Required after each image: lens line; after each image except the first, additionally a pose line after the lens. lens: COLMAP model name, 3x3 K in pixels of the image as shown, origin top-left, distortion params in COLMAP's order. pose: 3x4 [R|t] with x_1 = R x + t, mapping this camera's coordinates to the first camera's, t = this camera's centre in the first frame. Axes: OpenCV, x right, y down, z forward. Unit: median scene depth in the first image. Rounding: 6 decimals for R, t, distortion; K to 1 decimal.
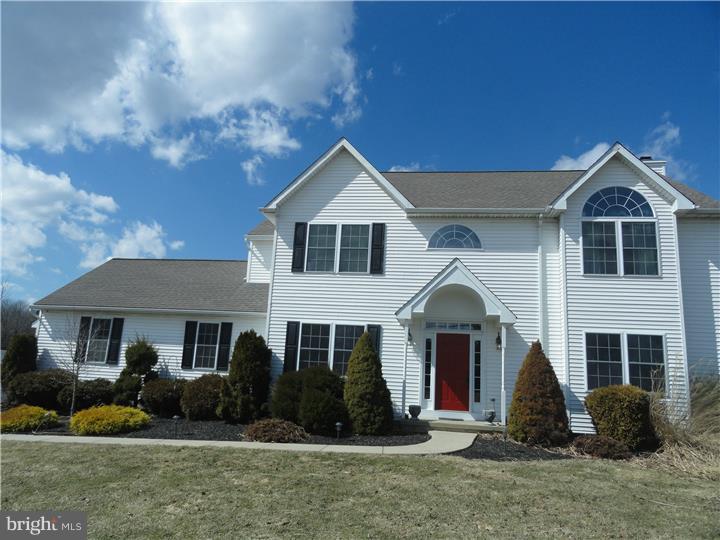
lens RADIAL K [[501.6, 0, 360.0], [0, 501.6, 270.0], [0, 0, 1]] dist [0.000797, 0.003865]
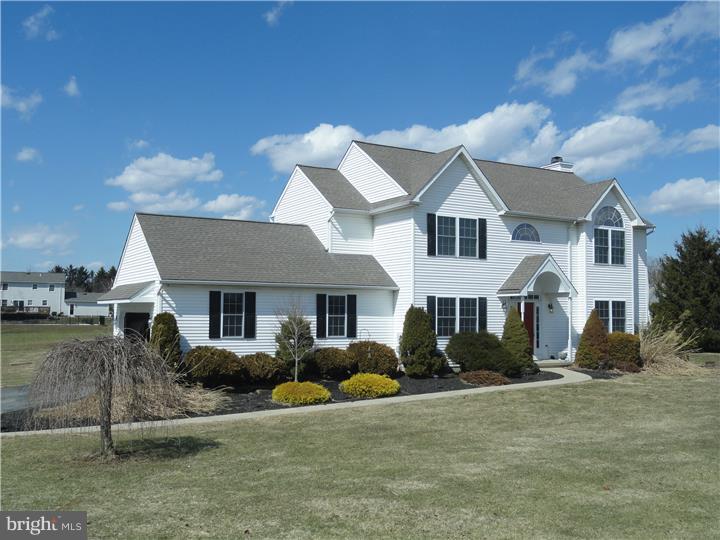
lens RADIAL K [[682.4, 0, 360.0], [0, 682.4, 270.0], [0, 0, 1]] dist [0.003529, 0.005731]
pose [[0.793967, -0.006758, 0.607923, -1.377222], [-0.091104, 0.987325, 0.129960, -0.174226], [-0.601096, -0.158568, 0.783288, -0.222375]]
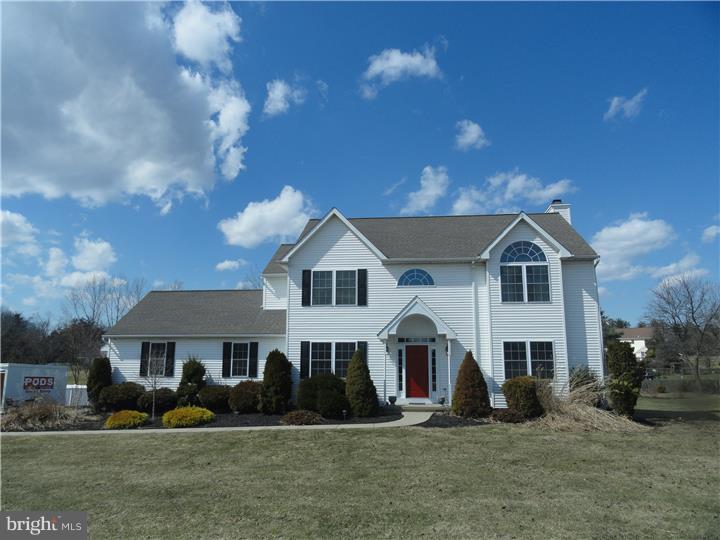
lens RADIAL K [[501.6, 0, 360.0], [0, 501.6, 270.0], [0, 0, 1]] dist [0.000797, 0.003865]
pose [[0.997755, -0.041444, 0.052609, -0.046919], [0.039862, 0.998731, 0.030771, -0.144556], [-0.053817, -0.028605, 0.998141, -0.445563]]
